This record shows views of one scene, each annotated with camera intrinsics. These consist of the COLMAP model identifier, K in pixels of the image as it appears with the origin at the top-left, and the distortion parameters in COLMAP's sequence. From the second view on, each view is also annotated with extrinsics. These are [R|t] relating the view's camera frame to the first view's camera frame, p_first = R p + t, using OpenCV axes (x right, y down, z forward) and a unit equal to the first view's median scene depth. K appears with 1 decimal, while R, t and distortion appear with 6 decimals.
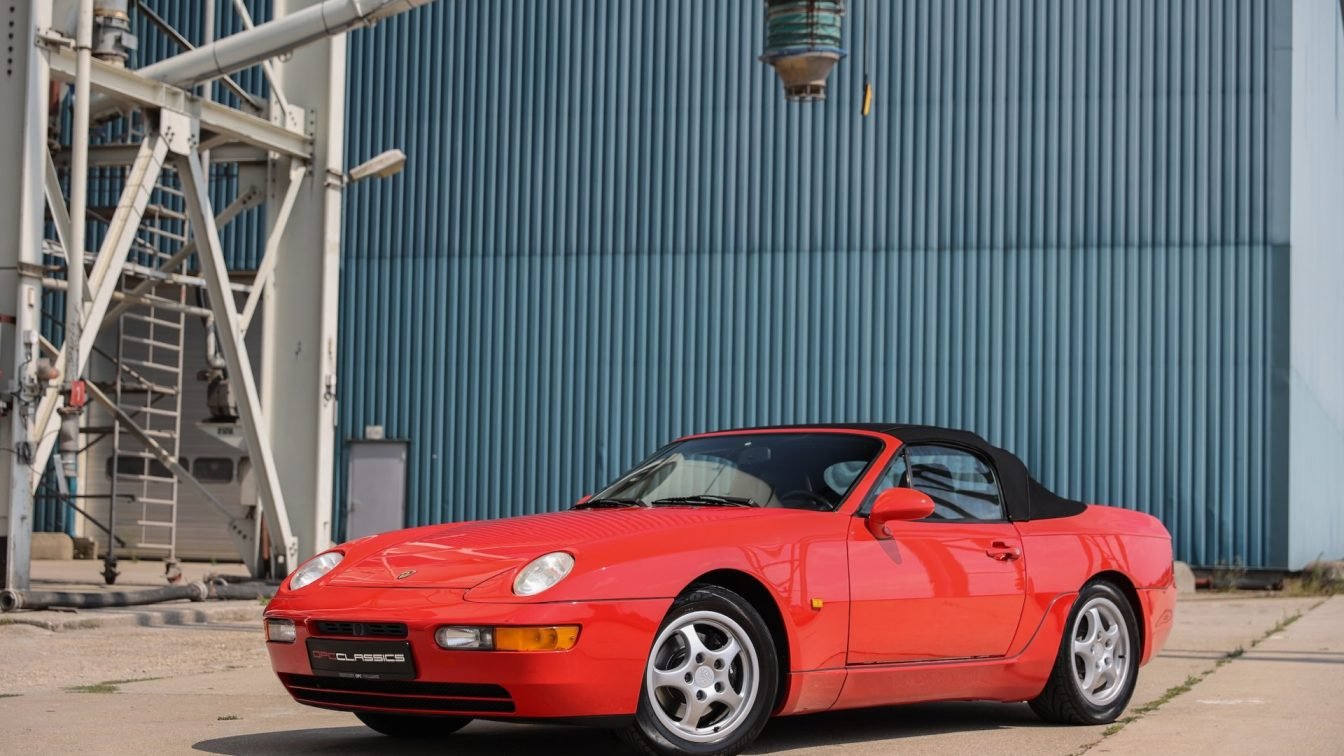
lens RADIAL K [[2573.2, 0, 672.0], [0, 2573.2, 378.0], [0, 0, 1]] dist [0.017227, 0.034087]
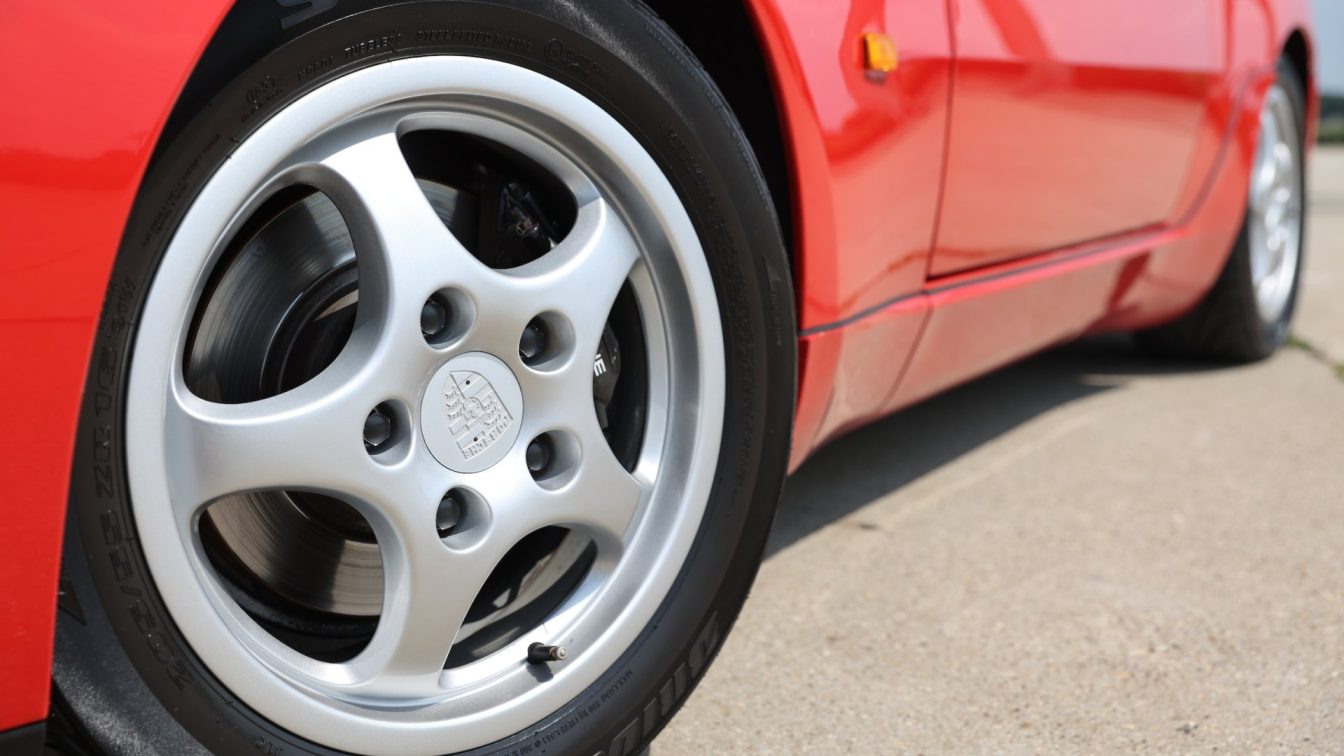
lens RADIAL K [[1616.6, 0, 672.0], [0, 1616.6, 378.0], [0, 0, 1]] dist [-0.001563, 0.003718]
pose [[0.981299, -0.058833, 0.183279, 0.004653], [0.020001, 0.978157, 0.206904, 0.075201], [-0.191449, -0.199369, 0.961041, 0.742014]]
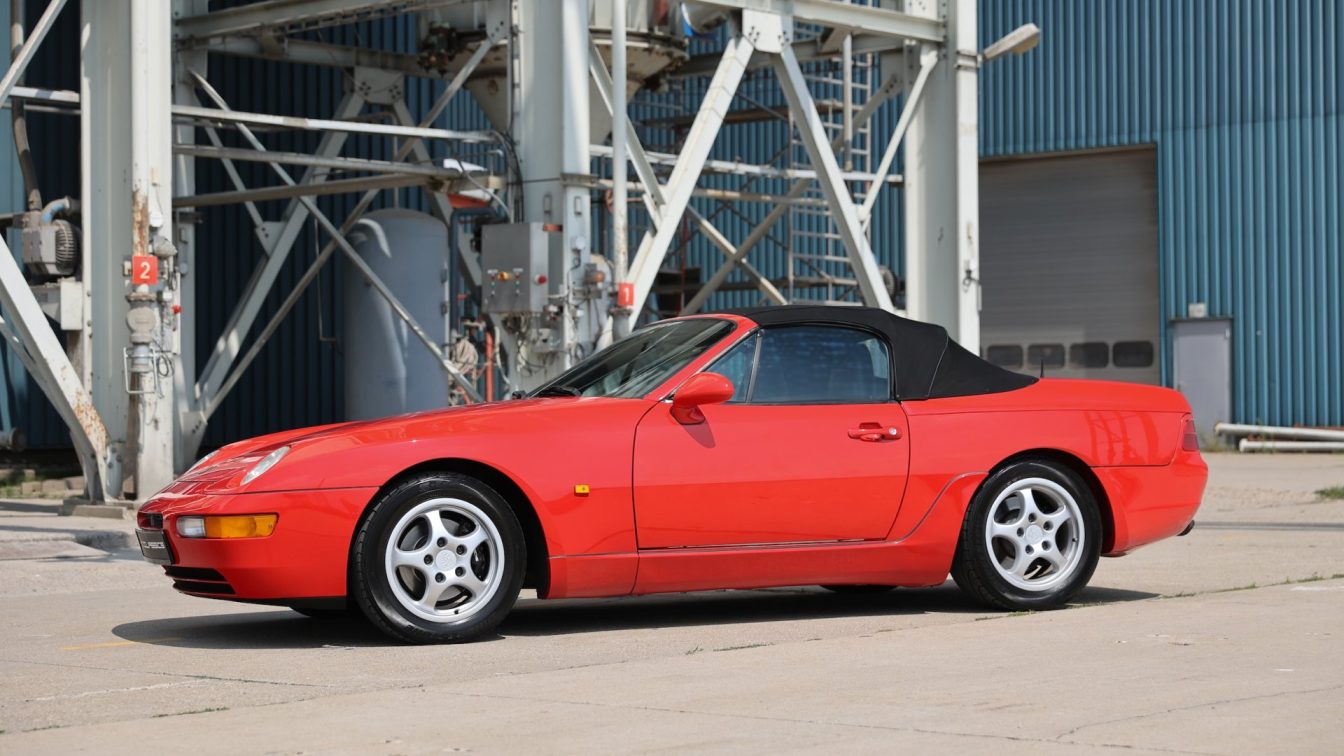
lens RADIAL K [[2676.1, 0, 672.0], [0, 2676.1, 378.0], [0, 0, 1]] dist [0.031647, 0.144668]
pose [[0.898640, -0.033692, -0.437390, 0.483115], [0.053542, 0.998016, 0.033128, 0.008997], [0.435406, -0.053189, 0.898661, 0.056769]]
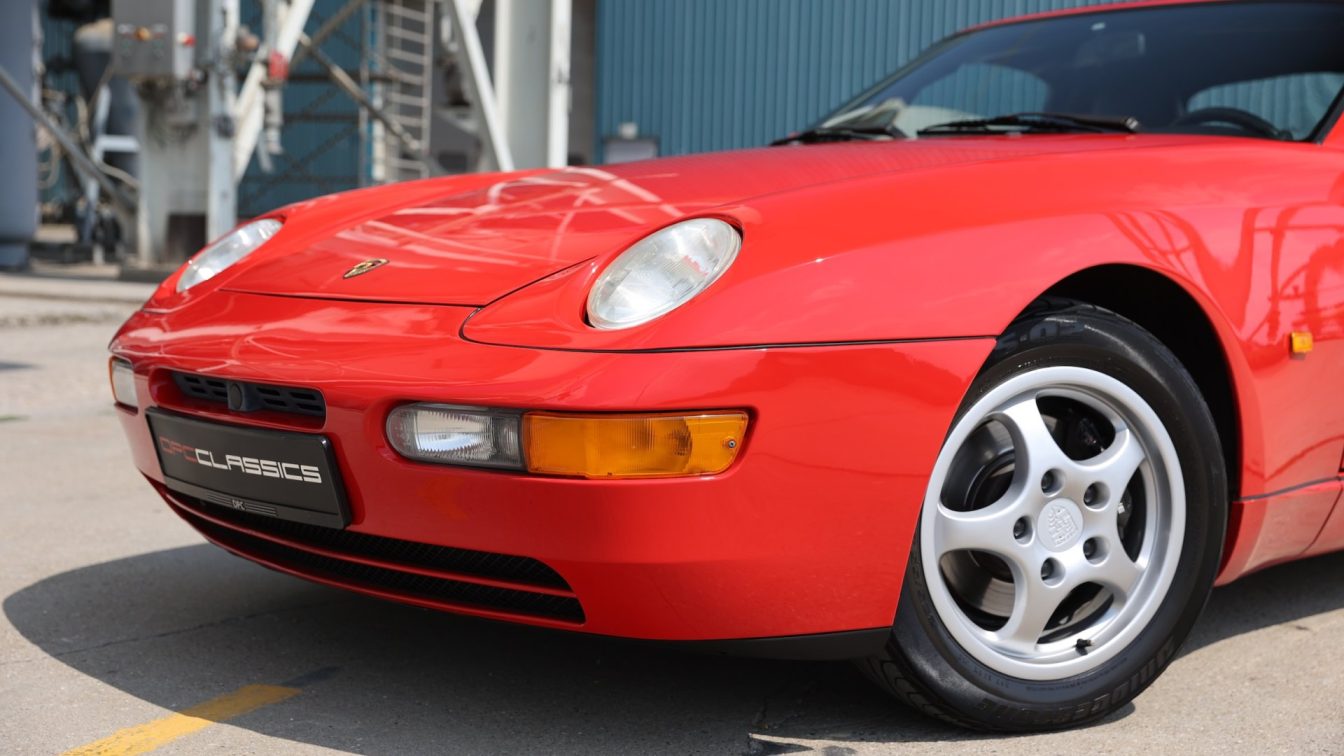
lens RADIAL K [[1859.8, 0, 672.0], [0, 1859.8, 378.0], [0, 0, 1]] dist [0.010336, 0.037340]
pose [[0.993868, 0.018655, -0.108988, -0.014290], [-0.003078, 0.989950, 0.141384, 0.042584], [0.110530, -0.140182, 0.983937, 0.589301]]
